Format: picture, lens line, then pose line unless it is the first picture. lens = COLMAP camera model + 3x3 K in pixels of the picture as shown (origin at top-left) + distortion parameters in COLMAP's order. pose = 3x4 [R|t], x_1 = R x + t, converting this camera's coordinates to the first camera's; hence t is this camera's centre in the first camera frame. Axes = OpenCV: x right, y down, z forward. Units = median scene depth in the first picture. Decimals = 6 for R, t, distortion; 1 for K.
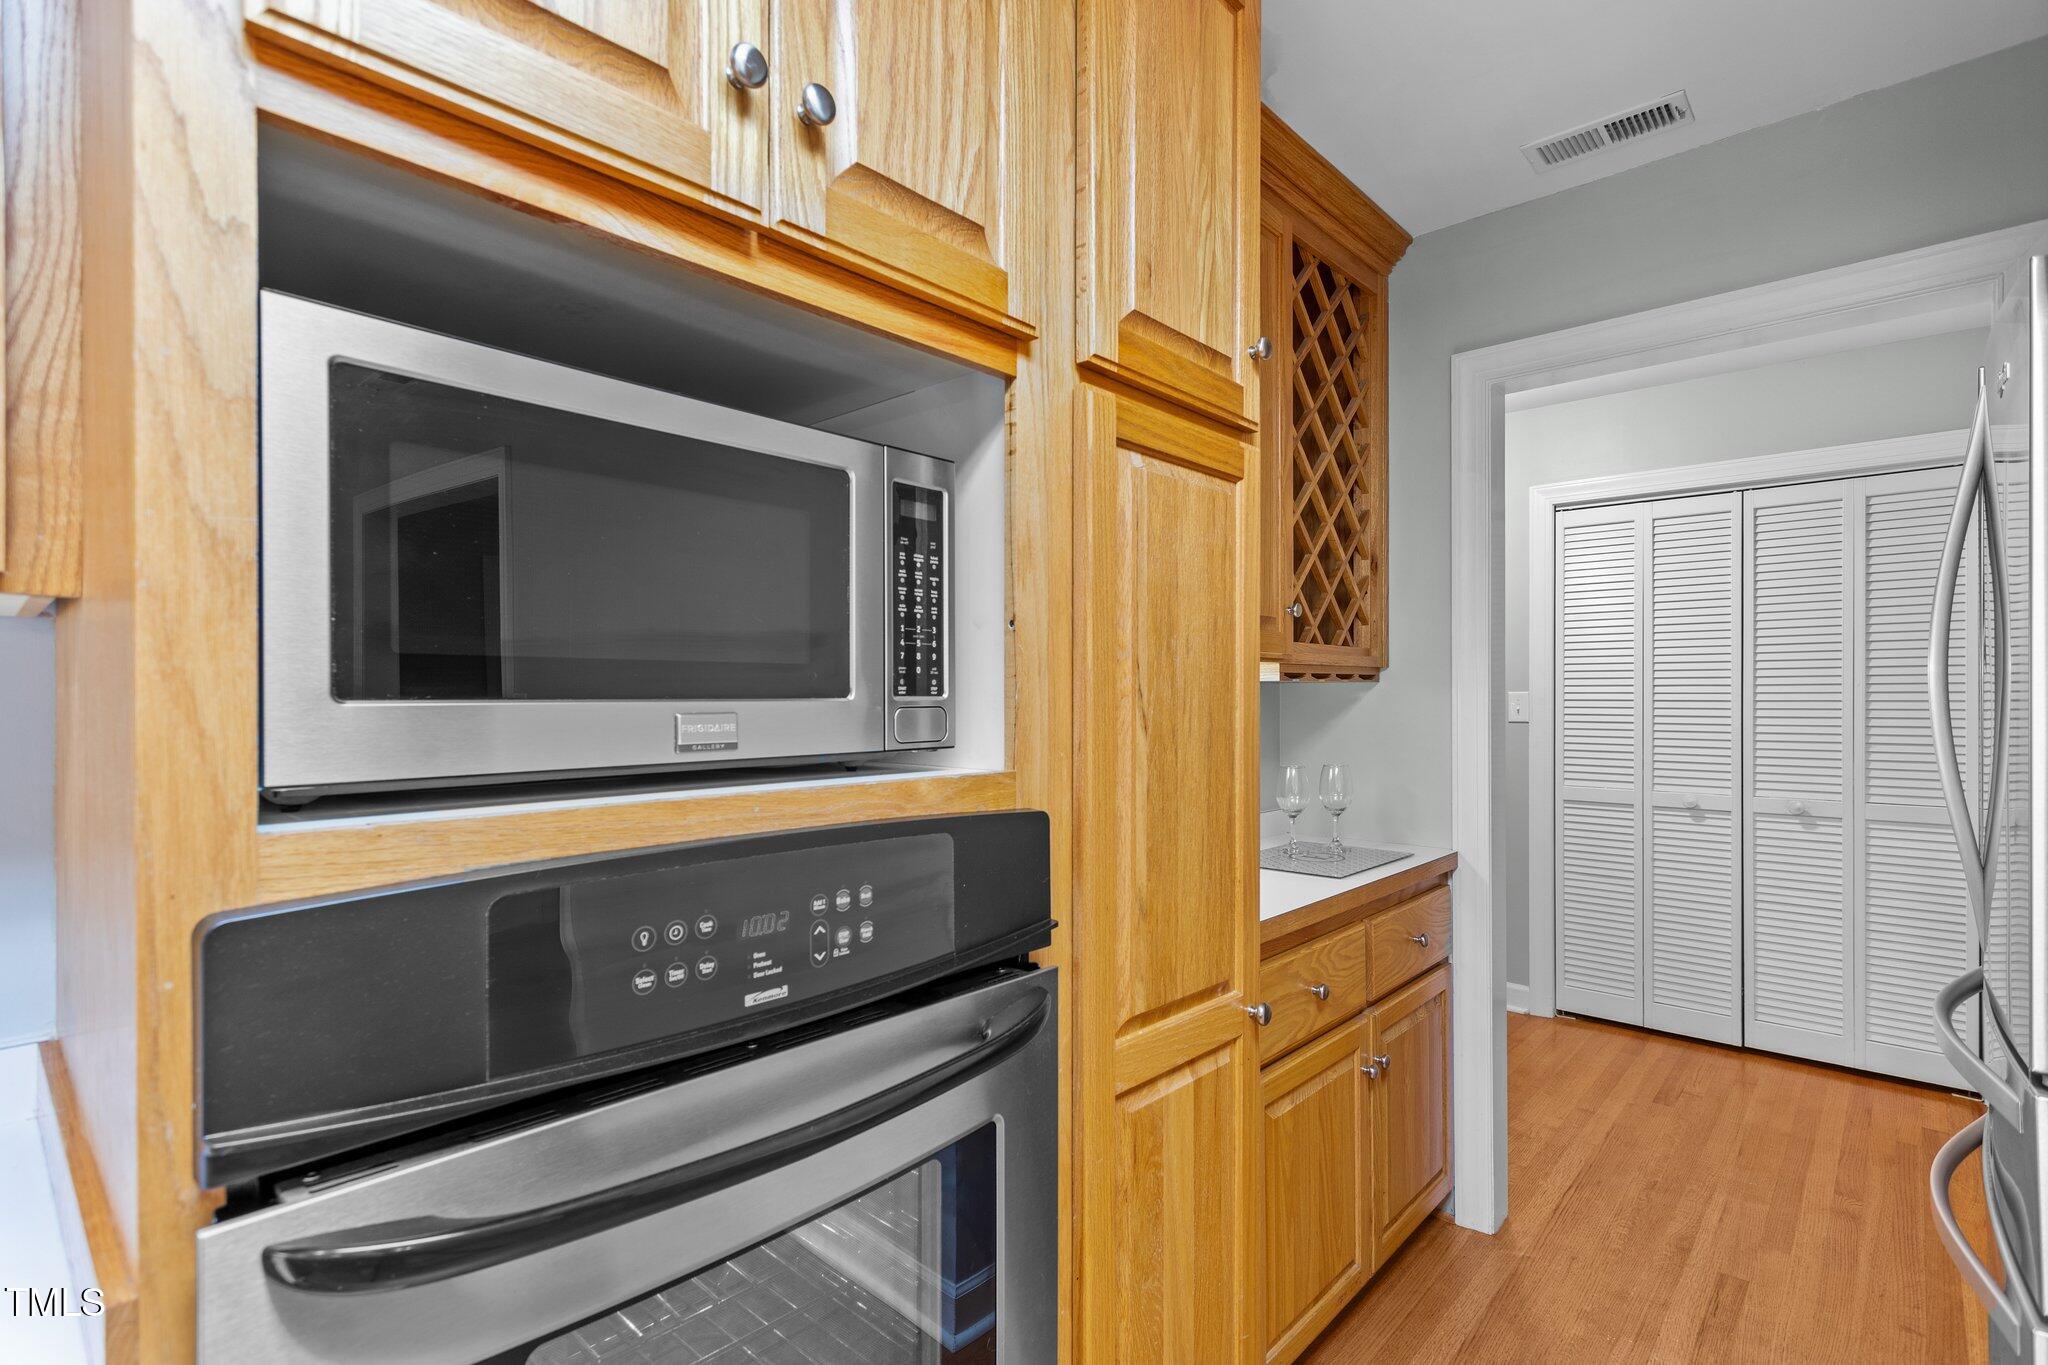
lens RADIAL K [[980.2, 0, 1031.5], [0, 980.2, 687.1], [0, 0, 1]] dist [0.004423, 0.001712]
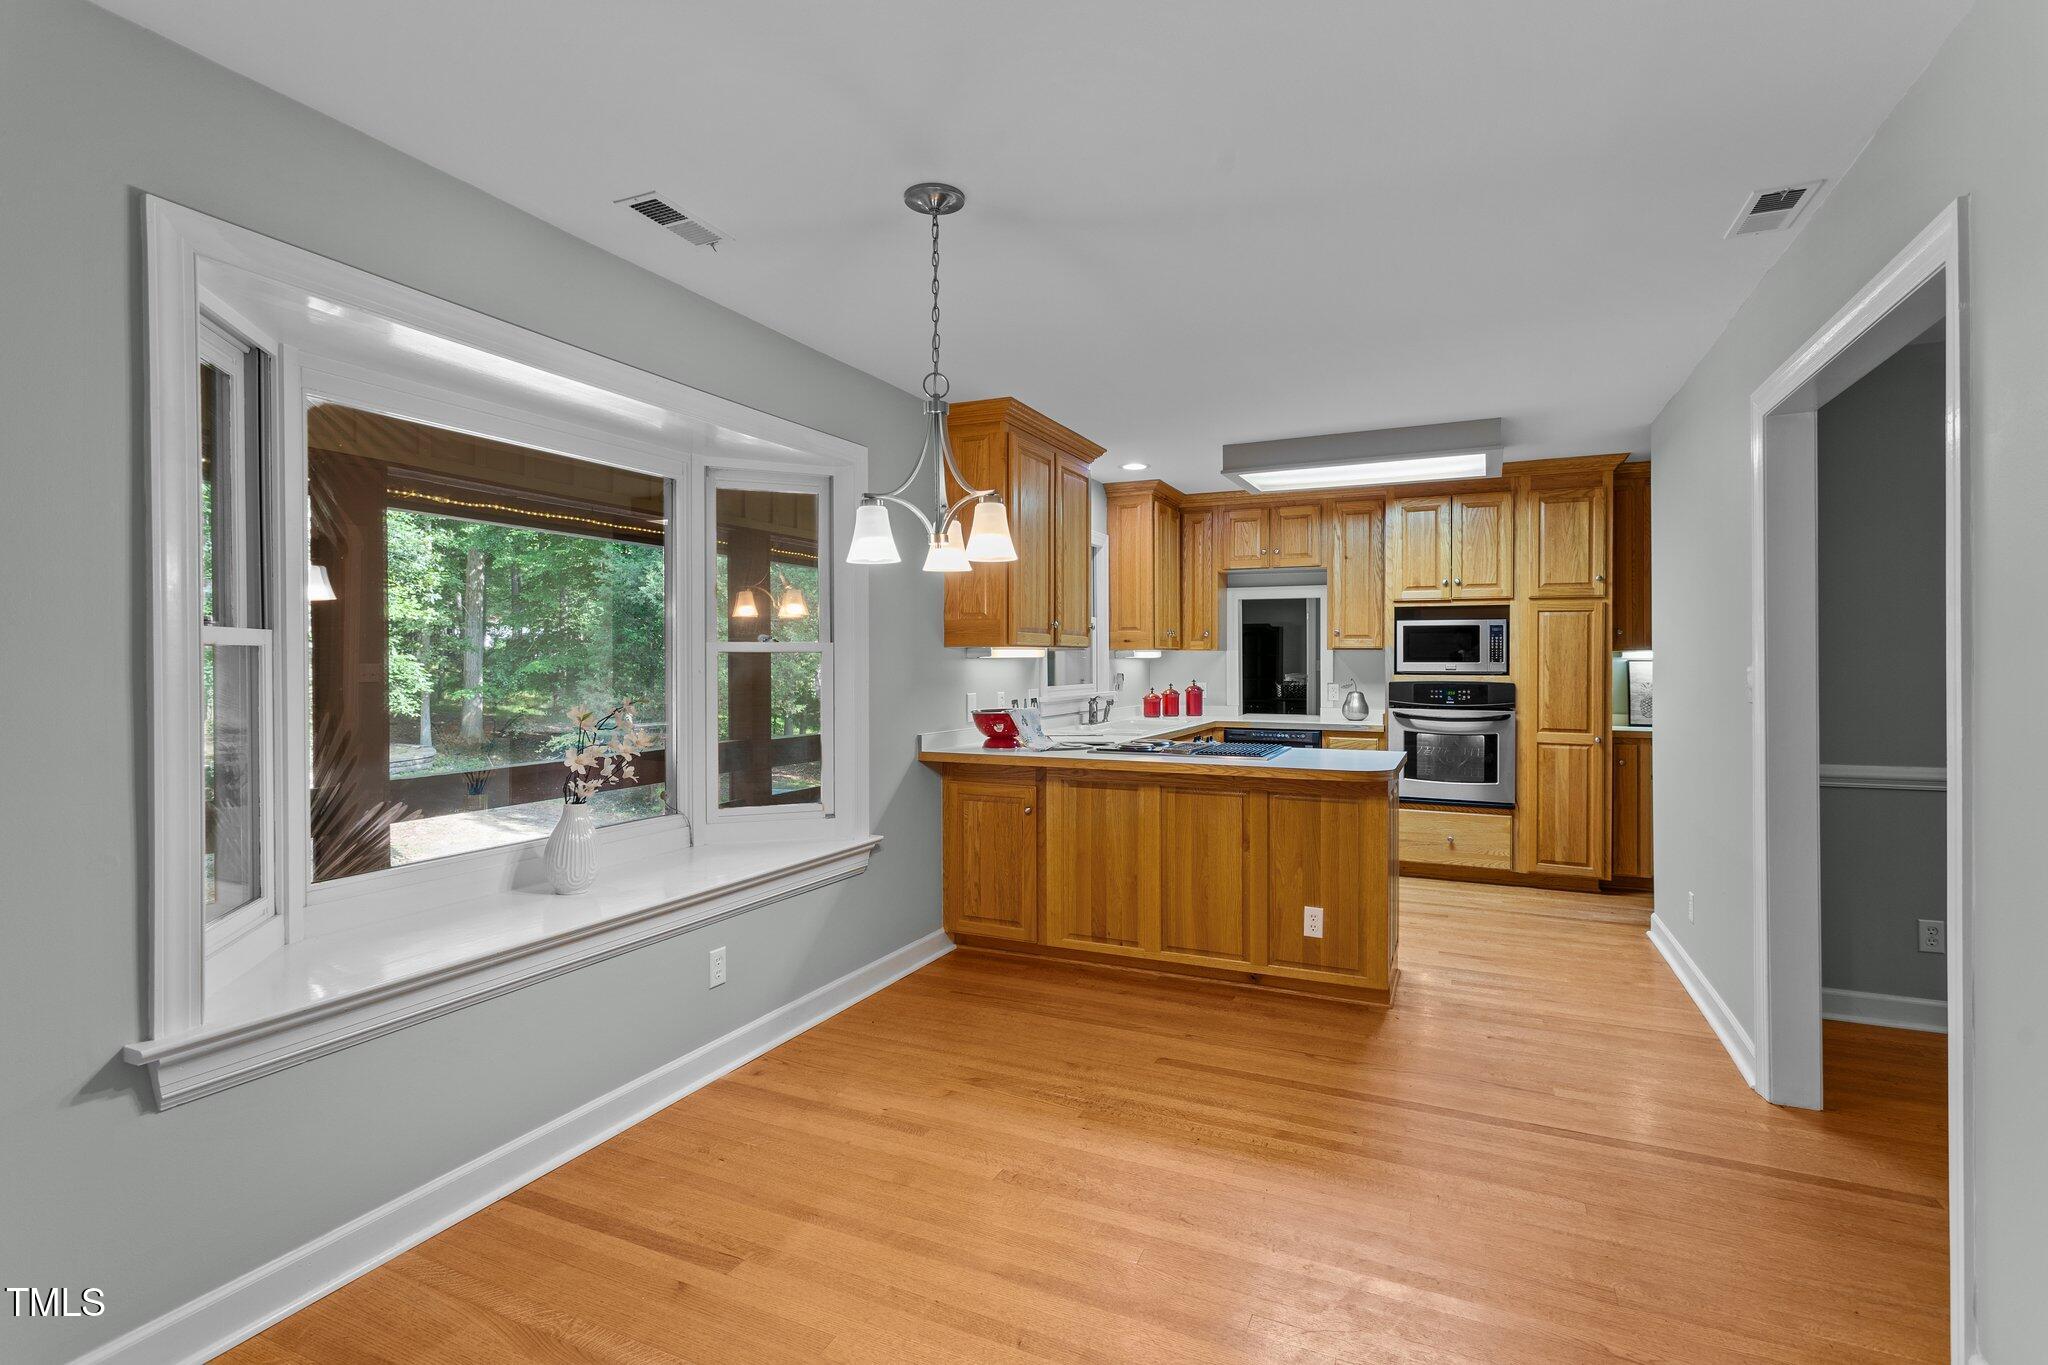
lens RADIAL K [[980.2, 0, 1024.6], [0, 980.2, 677.2], [0, 0, 1]] dist [0.004423, 0.001712]
pose [[0.305592, 0.013217, -0.952071, 6.127408], [-0.005066, 0.999912, 0.012256, 0.051737], [0.952149, 0.001078, 0.305633, -4.580428]]
